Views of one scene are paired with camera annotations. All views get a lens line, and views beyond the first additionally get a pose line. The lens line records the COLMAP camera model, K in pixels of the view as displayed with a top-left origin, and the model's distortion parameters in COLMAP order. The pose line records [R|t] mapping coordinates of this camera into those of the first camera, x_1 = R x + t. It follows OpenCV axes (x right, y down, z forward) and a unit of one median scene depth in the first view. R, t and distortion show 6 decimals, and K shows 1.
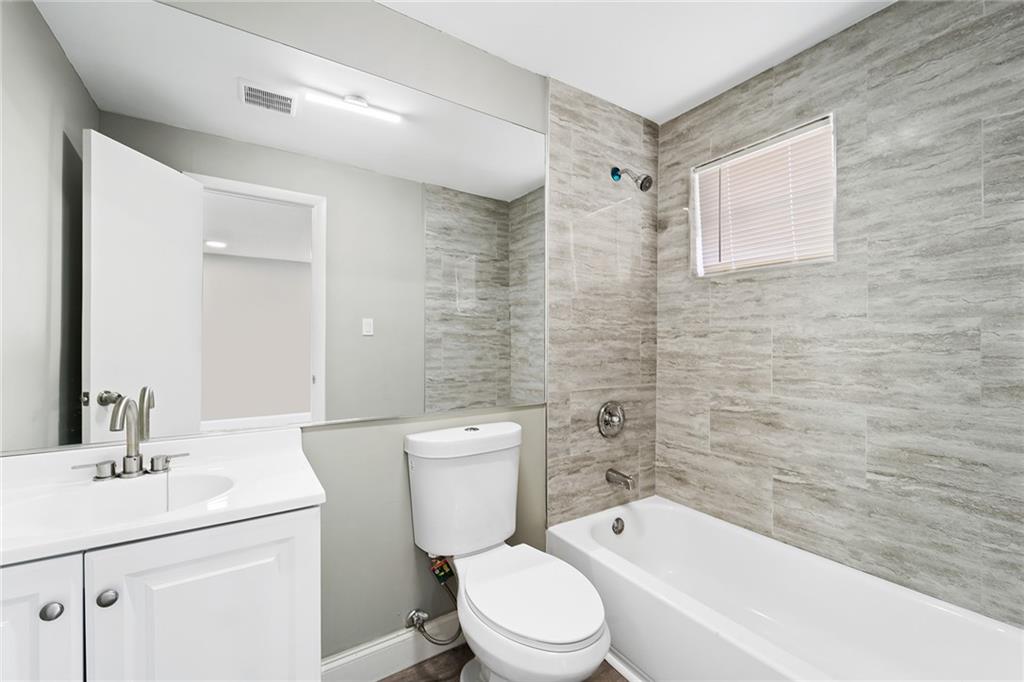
lens RADIAL K [[415.7, 0, 514.3], [0, 415.7, 324.7], [0, 0, 1]] dist [0.000168, -0.000198]
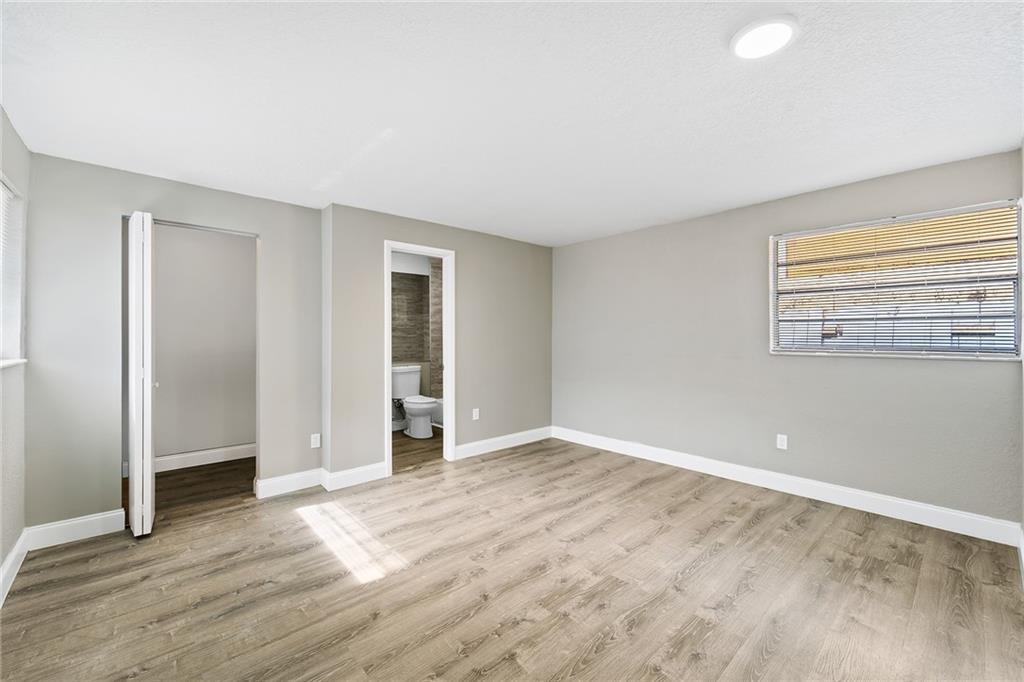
lens RADIAL K [[415.7, 0, 514.3], [0, 415.7, 324.7], [0, 0, 1]] dist [0.000168, -0.000198]
pose [[0.986669, 0.001470, 0.162731, 0.204242], [-0.002907, 0.999959, 0.008591, -0.117383], [-0.162712, -0.008949, 0.986633, -2.351783]]
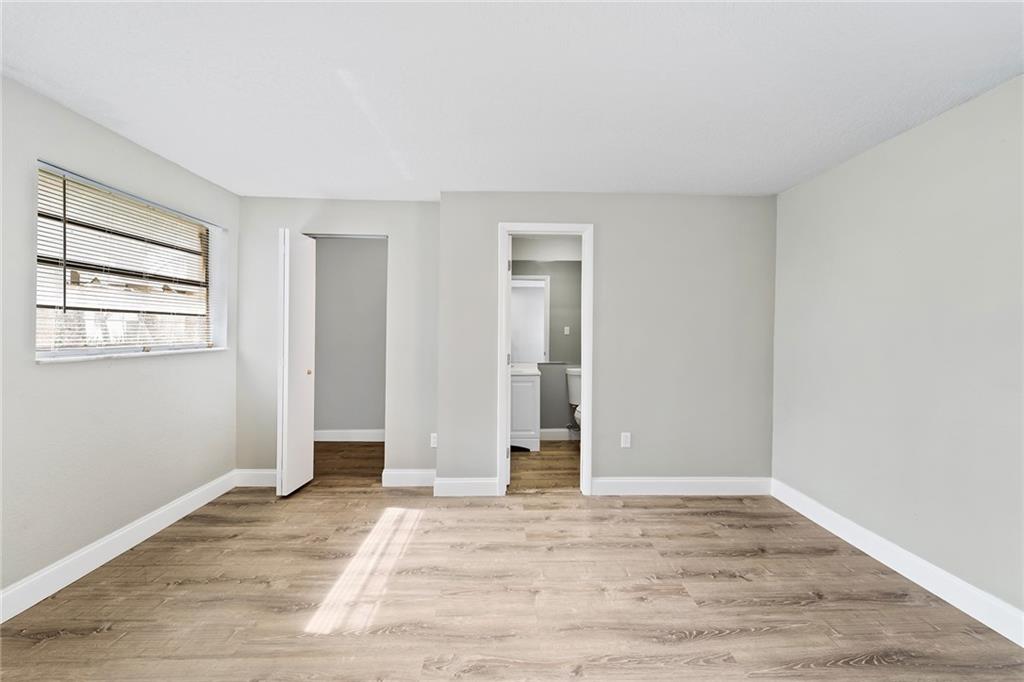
lens RADIAL K [[412.5, 0, 516.7], [0, 412.5, 334.7], [0, 0, 1]] dist [-0.000361, -0.000690]
pose [[0.855461, 0.011322, -0.517743, 0.921945], [0.010493, 0.999177, 0.039187, -0.107712], [0.517760, -0.038956, 0.854638, -1.659028]]
